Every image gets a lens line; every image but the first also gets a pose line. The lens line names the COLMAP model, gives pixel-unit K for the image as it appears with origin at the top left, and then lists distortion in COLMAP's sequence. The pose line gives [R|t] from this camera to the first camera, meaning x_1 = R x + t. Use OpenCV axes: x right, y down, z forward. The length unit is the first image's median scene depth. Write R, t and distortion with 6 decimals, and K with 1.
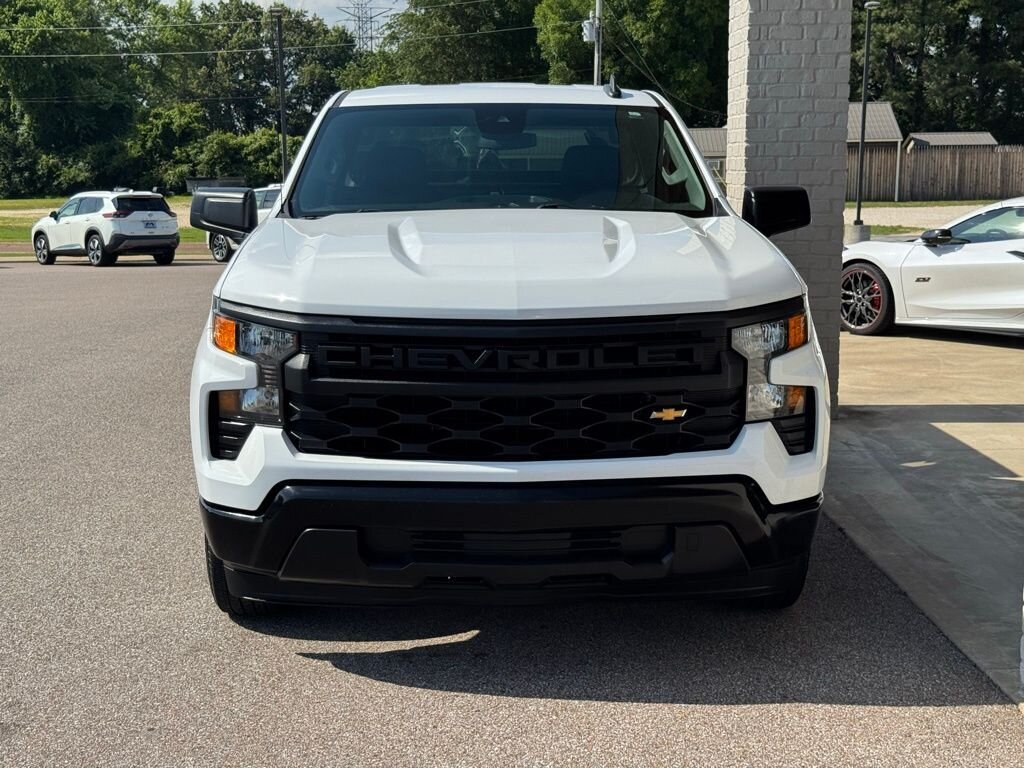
lens RADIAL K [[1435.0, 0, 506.4], [0, 1435.0, 389.0], [0, 0, 1]] dist [0.125761, 0.000000]
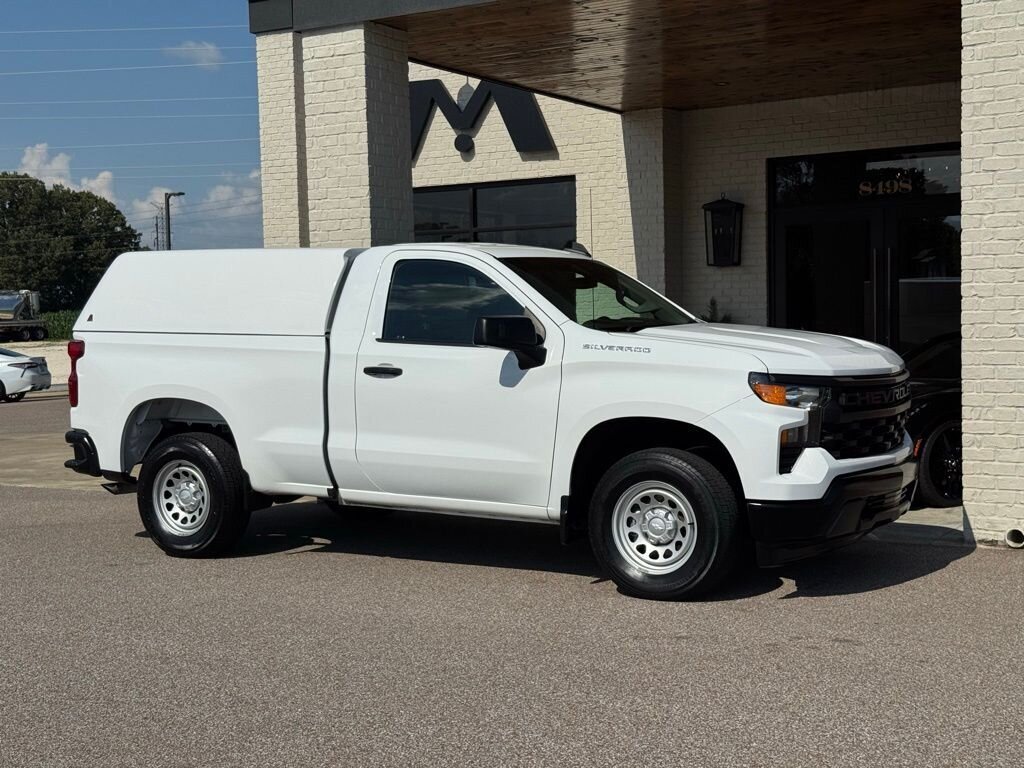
lens RADIAL K [[1435.0, 0, 509.4], [0, 1435.0, 389.7], [0, 0, 1]] dist [0.125761, 0.000000]
pose [[0.541162, -0.047713, 0.839564, -1.689000], [0.146130, 0.988535, -0.038013, -0.026625], [-0.828124, 0.143257, 0.541930, 0.371806]]
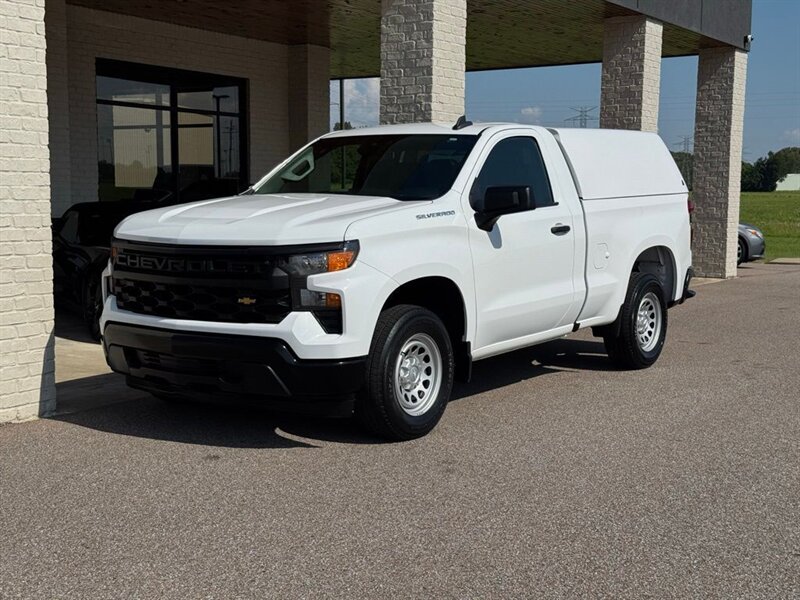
lens RADIAL K [[1121.1, 0, 403.7], [0, 1121.1, 304.2], [0, 0, 1]] dist [0.125761, 0.000000]
pose [[-0.823936, -0.057517, 0.563757, -0.999525], [0.083881, 0.971498, 0.221710, -0.424124], [-0.560441, 0.229963, -0.795628, 2.960967]]
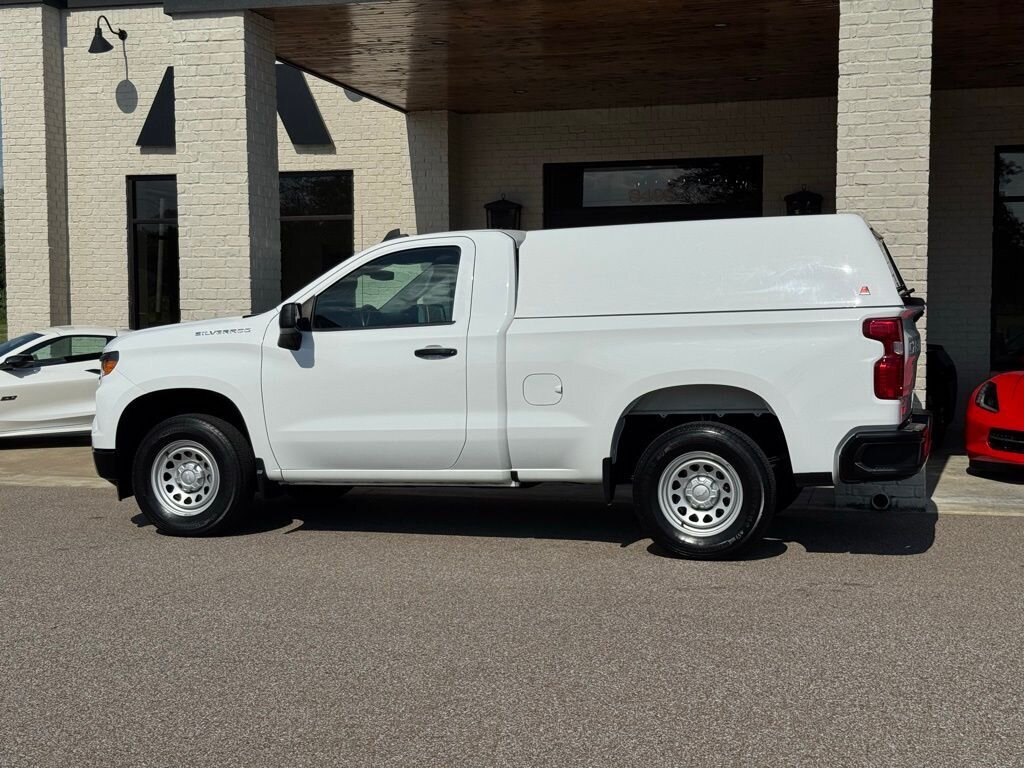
lens RADIAL K [[1435.0, 0, 503.4], [0, 1435.0, 385.4], [0, 0, 1]] dist [0.125761, 0.000000]
pose [[0.289298, -0.044885, 0.956186, -2.011313], [0.149697, 0.988731, 0.001121, -0.075134], [-0.945462, 0.142814, 0.292757, 0.772945]]
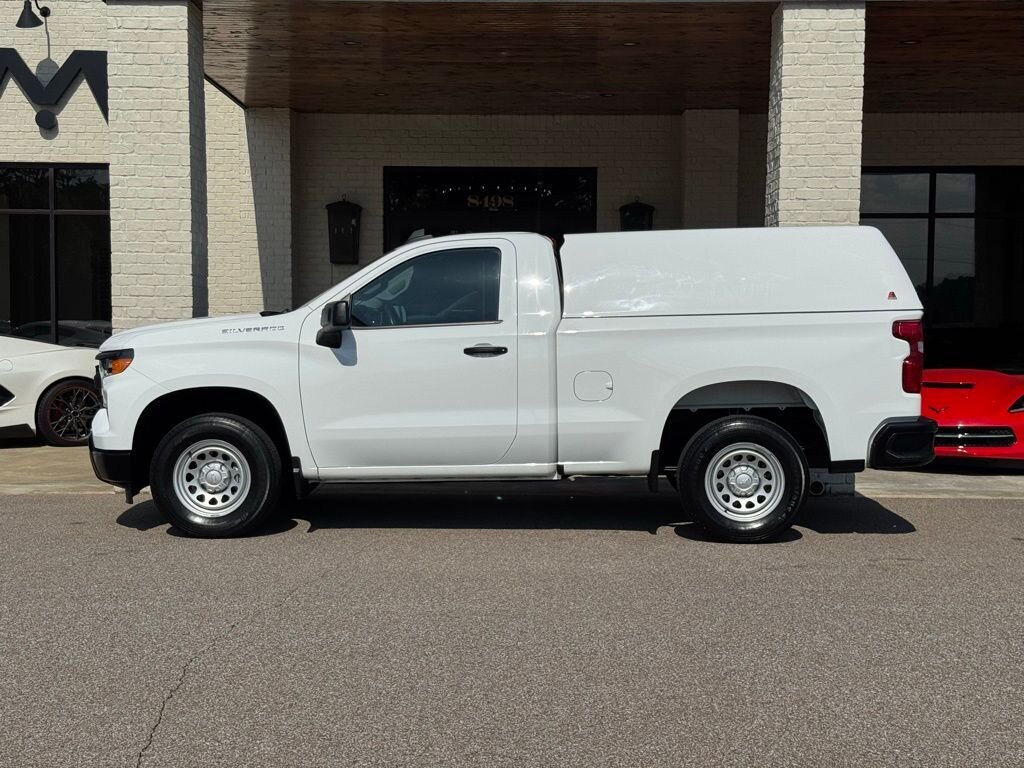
lens RADIAL K [[1435.0, 0, 509.6], [0, 1435.0, 389.3], [0, 0, 1]] dist [0.125761, 0.000000]
pose [[0.032888, -0.045498, 0.998423, -2.172053], [0.148446, 0.988106, 0.040138, -0.151442], [-0.988374, 0.146892, 0.039250, 1.309038]]
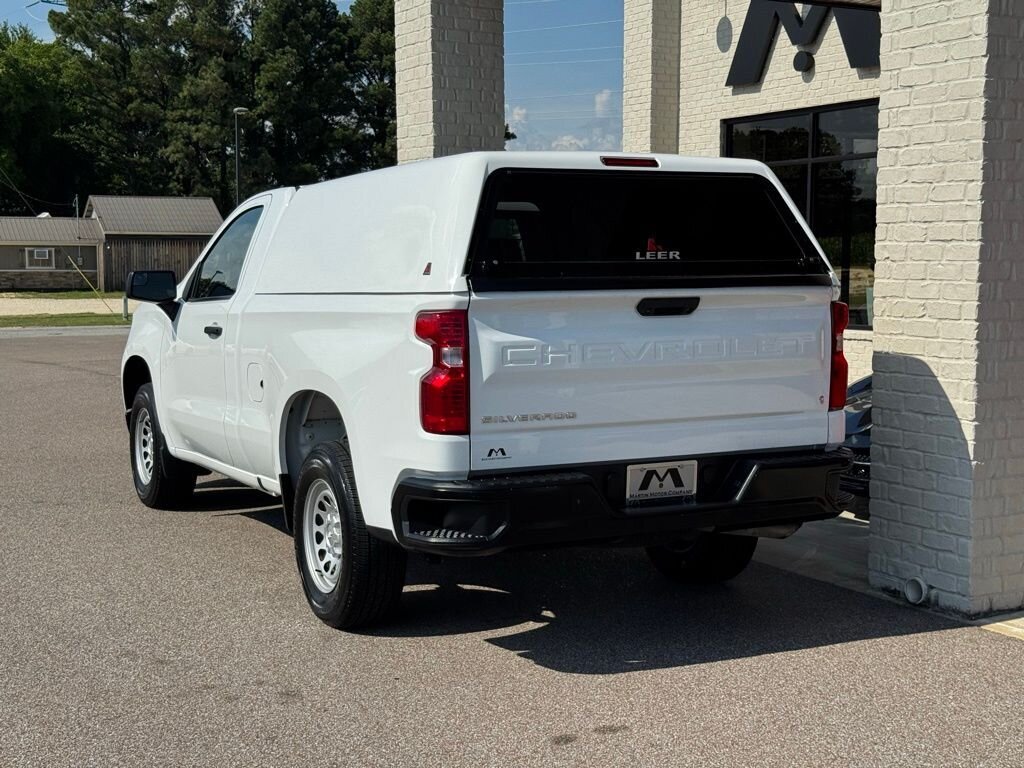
lens RADIAL K [[1435.0, 0, 503.2], [0, 1435.0, 384.1], [0, 0, 1]] dist [0.125761, 0.000000]
pose [[0.884775, -0.038575, 0.464420, -0.688771], [0.068744, 0.996469, -0.048199, 0.033734], [-0.460921, 0.074571, 0.884303, -0.202713]]
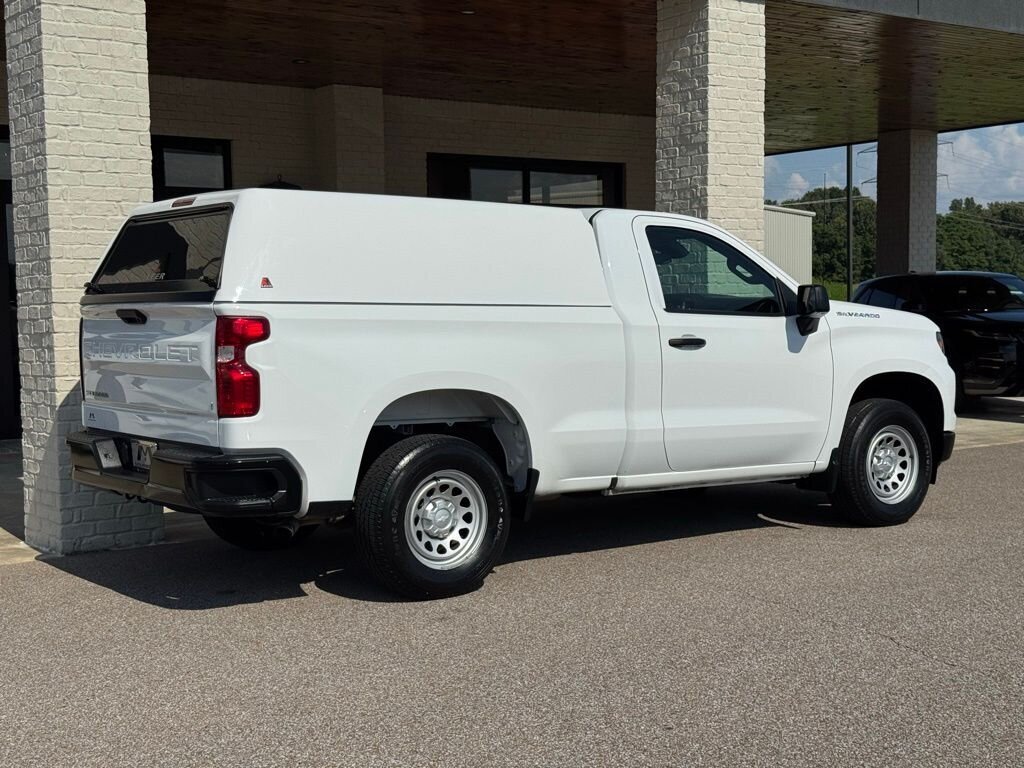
lens RADIAL K [[1435.0, 0, 514.5], [0, 1435.0, 389.6], [0, 0, 1]] dist [0.125761, 0.000000]
pose [[-0.571726, -0.037461, 0.819589, -1.542940], [0.144336, 0.978785, 0.145423, -0.370740], [-0.807649, 0.201439, -0.554190, 2.639730]]
